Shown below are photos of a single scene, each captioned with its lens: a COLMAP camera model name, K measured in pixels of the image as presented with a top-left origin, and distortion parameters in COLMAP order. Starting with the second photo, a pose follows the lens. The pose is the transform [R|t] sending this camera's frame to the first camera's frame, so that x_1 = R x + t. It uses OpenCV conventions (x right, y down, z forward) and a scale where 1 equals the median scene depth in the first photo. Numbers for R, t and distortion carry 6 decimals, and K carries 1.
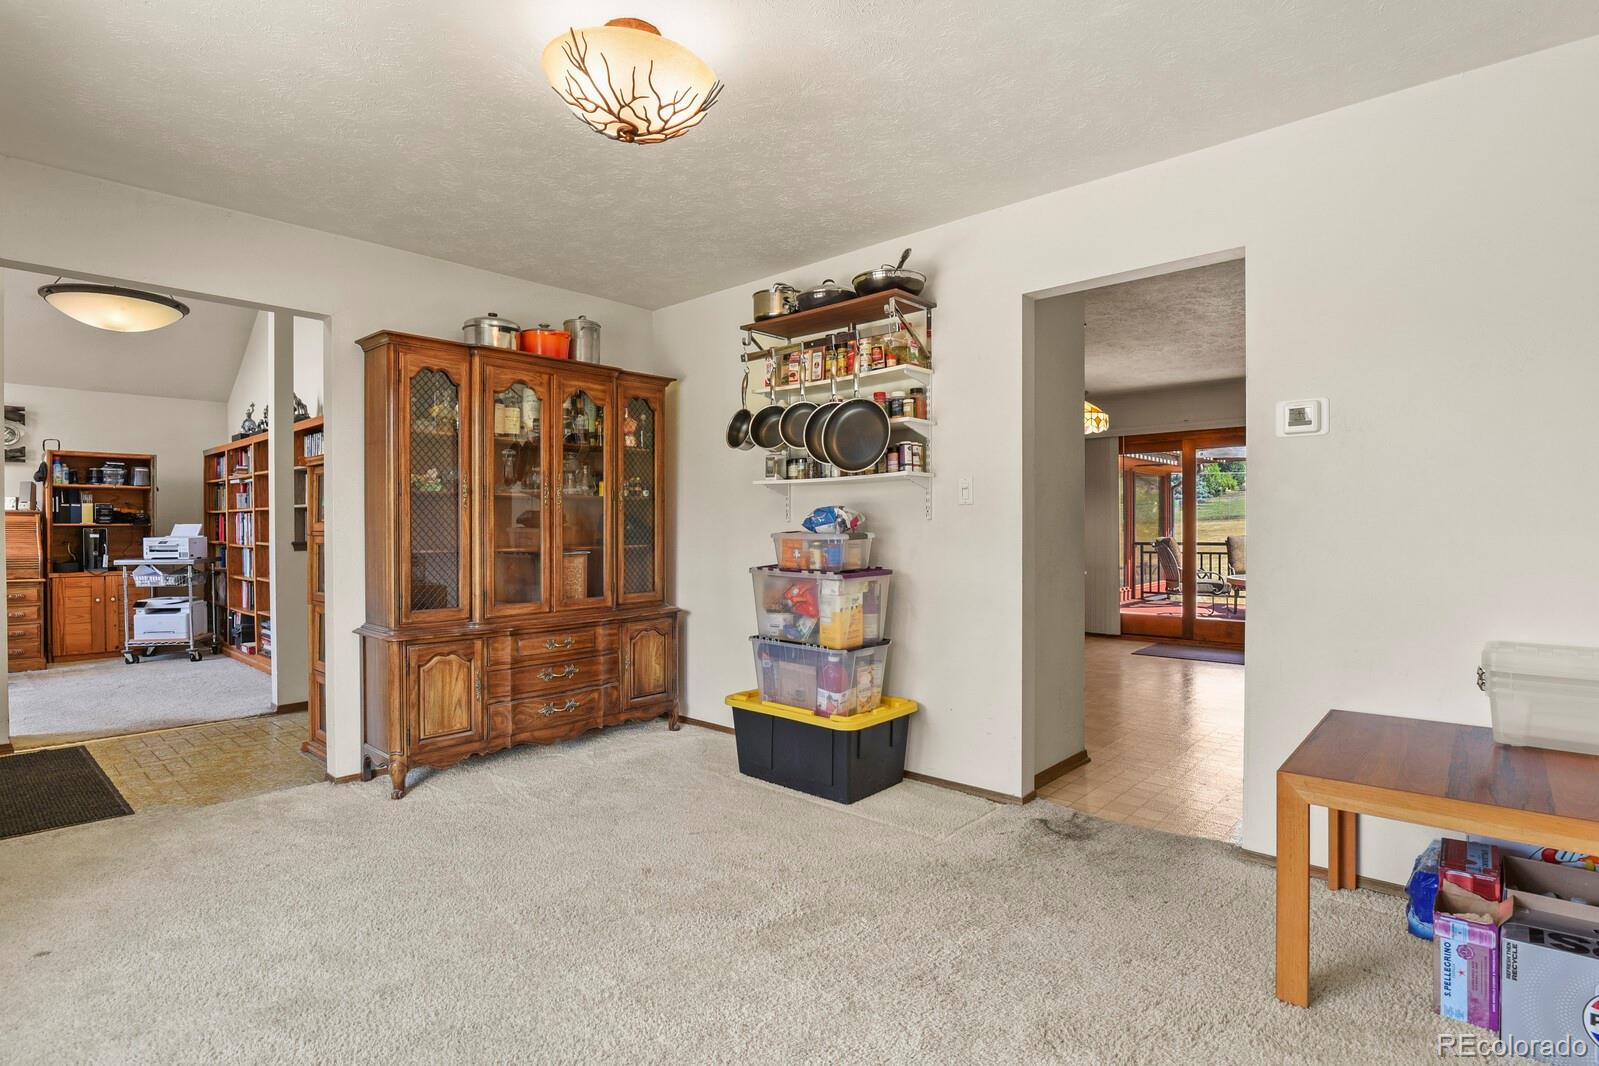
lens RADIAL K [[802.4, 0, 798.5], [0, 802.4, 524.9], [0, 0, 1]] dist [-0.027907, -0.000070]
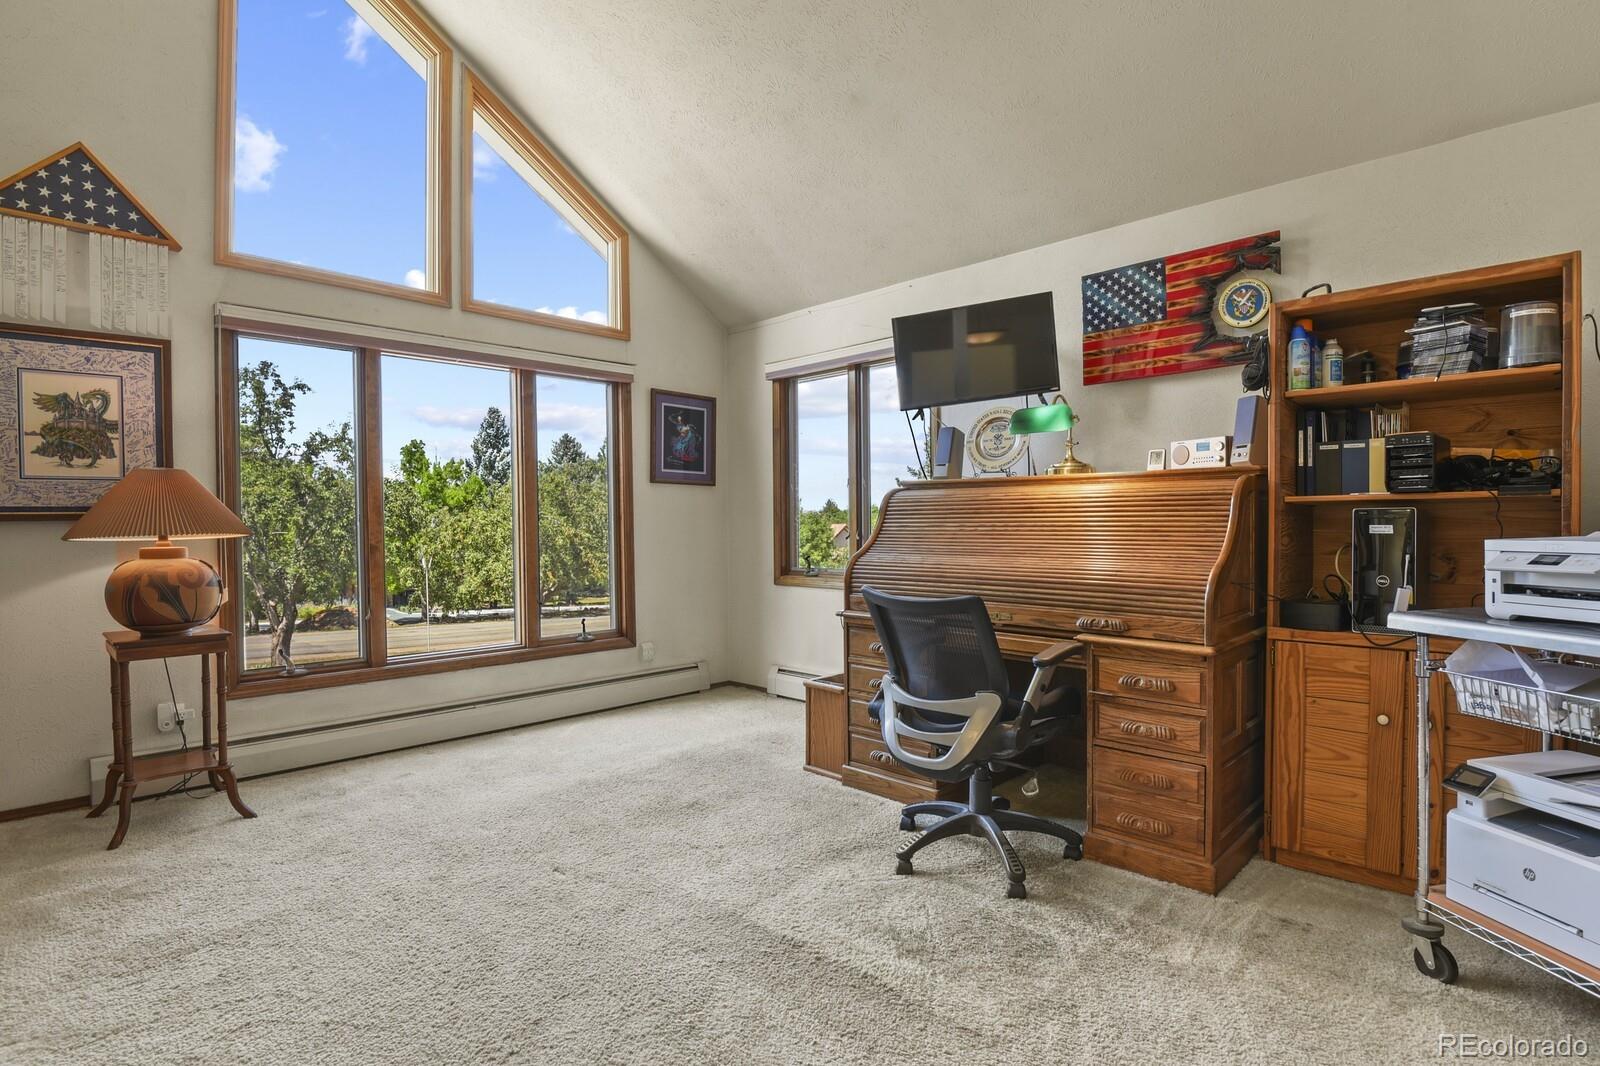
lens RADIAL K [[802.9, 0, 799.0], [0, 802.9, 524.9], [0, 0, 1]] dist [-0.027907, -0.000070]
pose [[-0.072360, 0.012770, -0.997297, -0.533725], [0.013380, 0.999840, 0.011832, 0.004633], [0.997289, -0.012488, -0.072519, 0.769094]]
